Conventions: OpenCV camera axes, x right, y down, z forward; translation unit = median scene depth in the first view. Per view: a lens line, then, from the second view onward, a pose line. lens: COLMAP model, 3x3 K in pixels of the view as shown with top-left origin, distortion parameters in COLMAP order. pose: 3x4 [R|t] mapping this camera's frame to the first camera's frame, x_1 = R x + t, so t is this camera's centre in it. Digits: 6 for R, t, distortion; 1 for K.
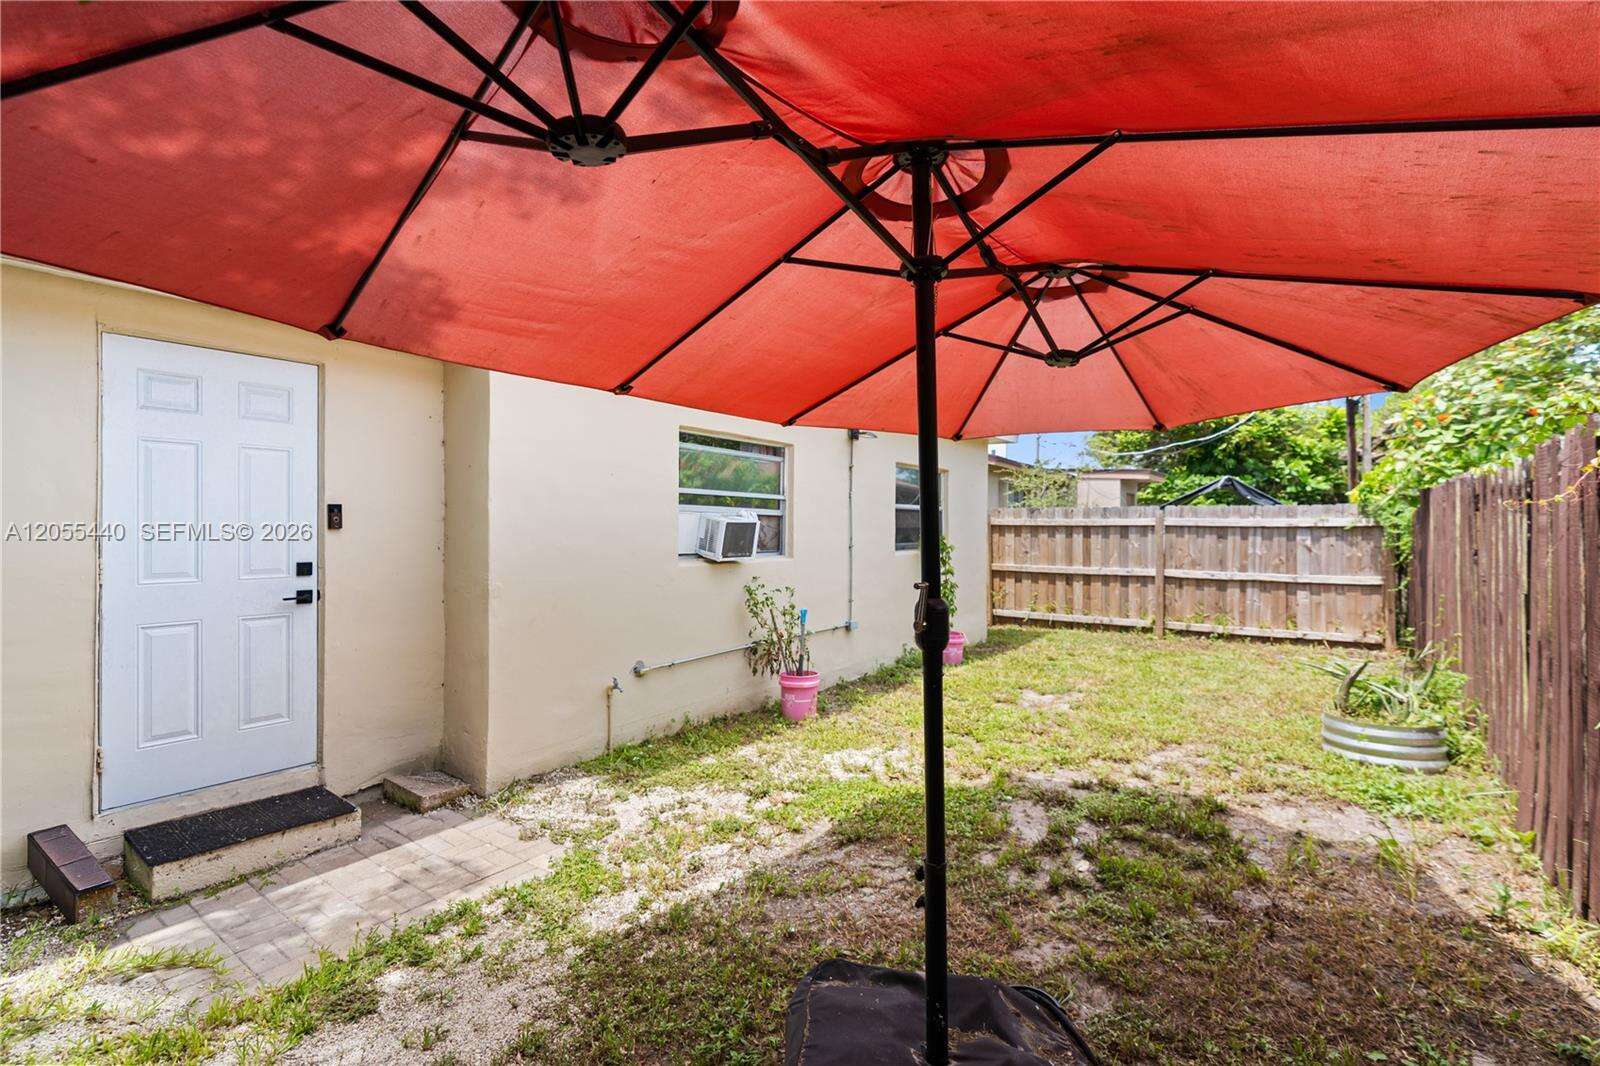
lens RADIAL K [[743.3, 0, 801.7], [0, 743.3, 524.9], [0, 0, 1]] dist [-0.007856, 0.000402]
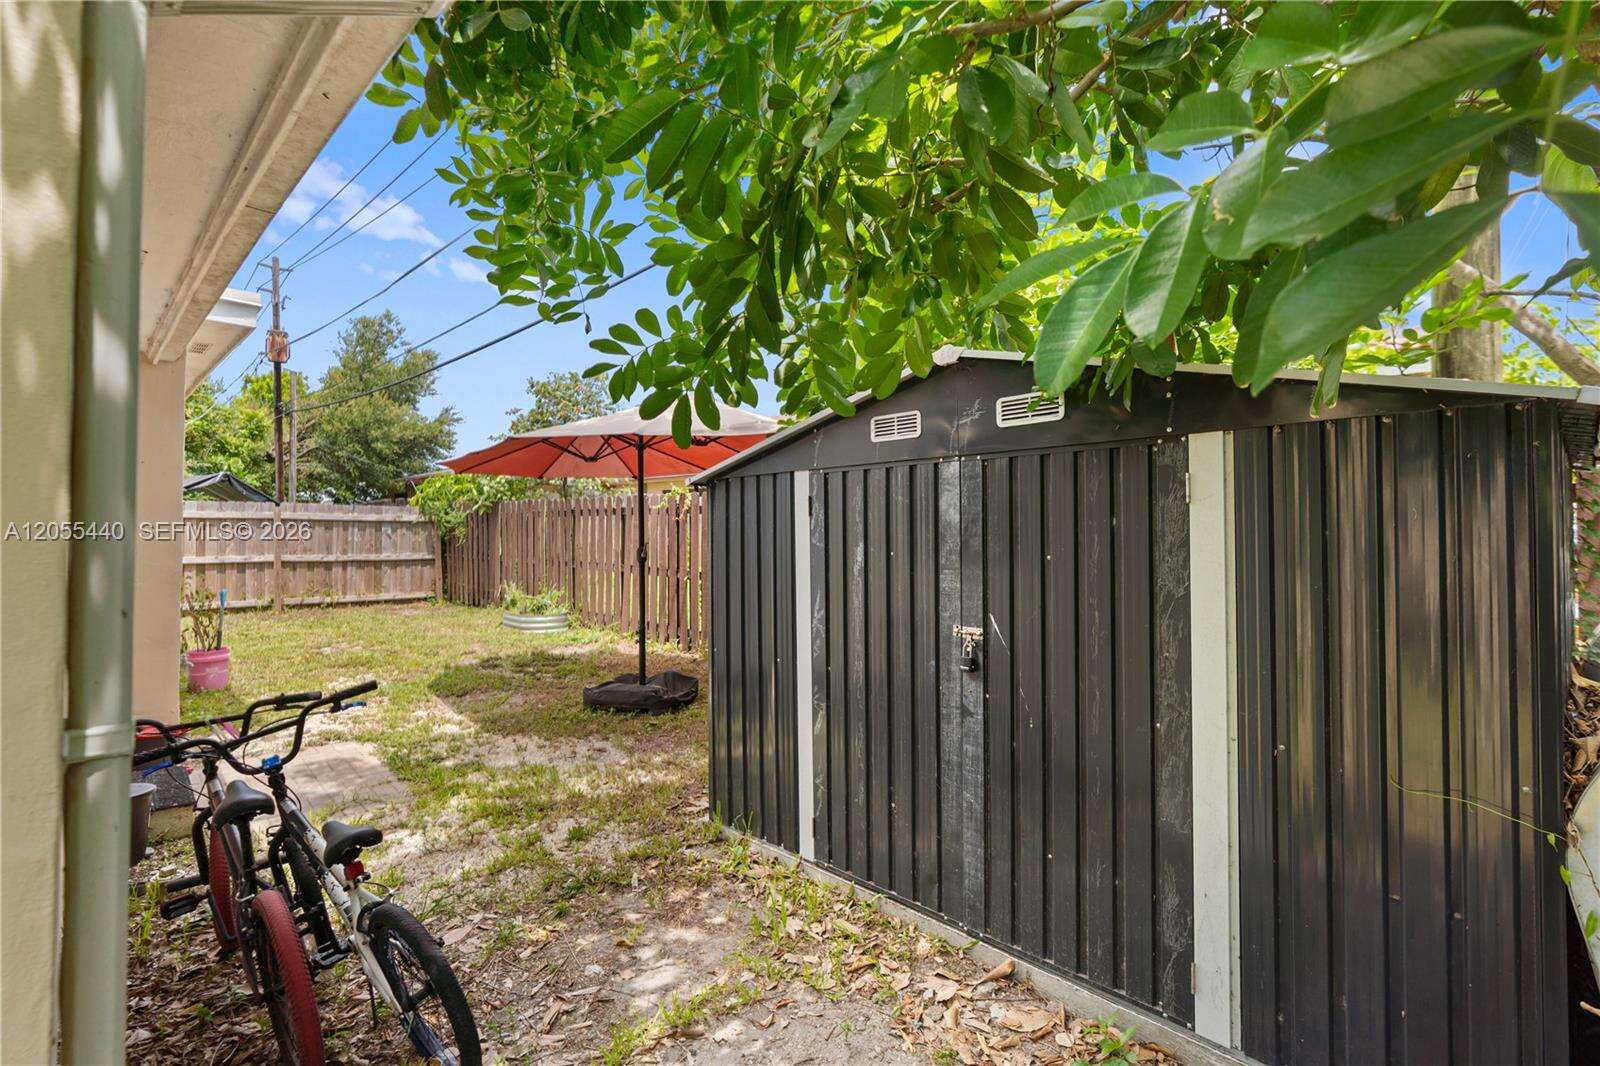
lens RADIAL K [[743.3, 0, 801.7], [0, 743.3, 524.9], [0, 0, 1]] dist [-0.007856, 0.000402]
pose [[0.167941, 0.003762, 0.985790, -0.589684], [-0.014292, 0.999897, -0.001382, 0.000280], [-0.985693, -0.013856, 0.167977, -0.028766]]
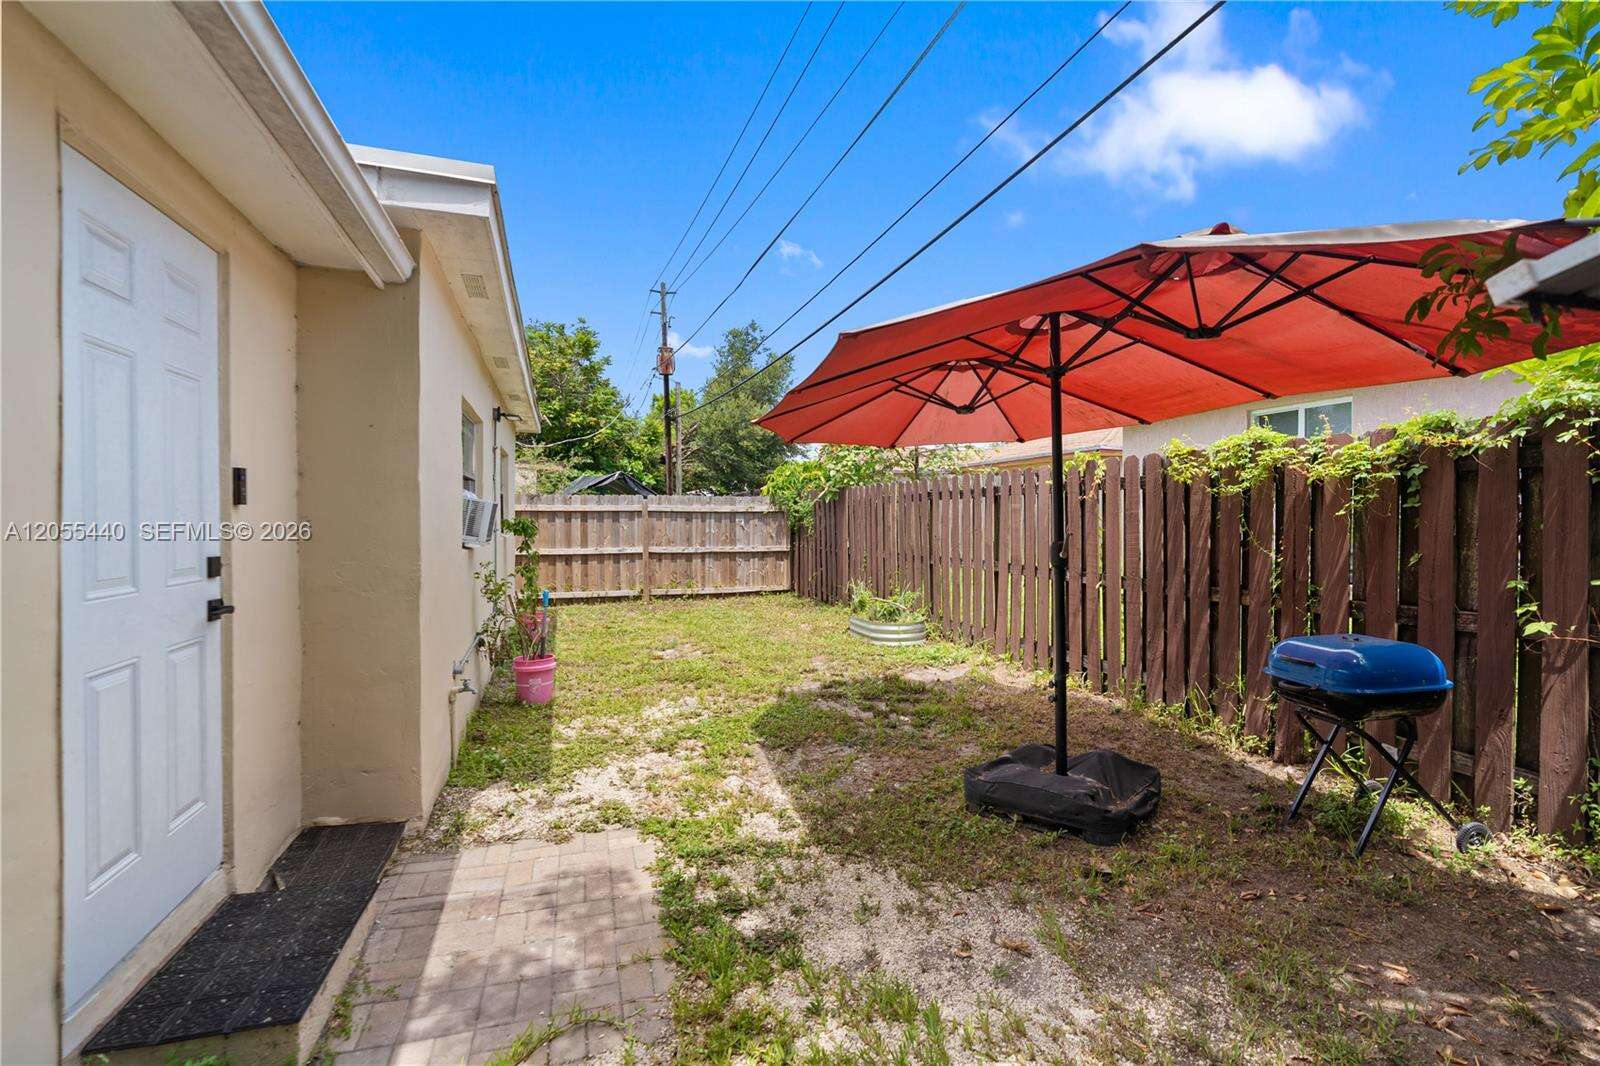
lens RADIAL K [[743.3, 0, 801.7], [0, 743.3, 524.9], [0, 0, 1]] dist [-0.007856, 0.000402]
pose [[0.583807, -0.013042, 0.811788, -0.383840], [0.001330, 0.999885, 0.015108, 0.005925], [-0.811891, -0.007741, 0.583757, 0.089021]]
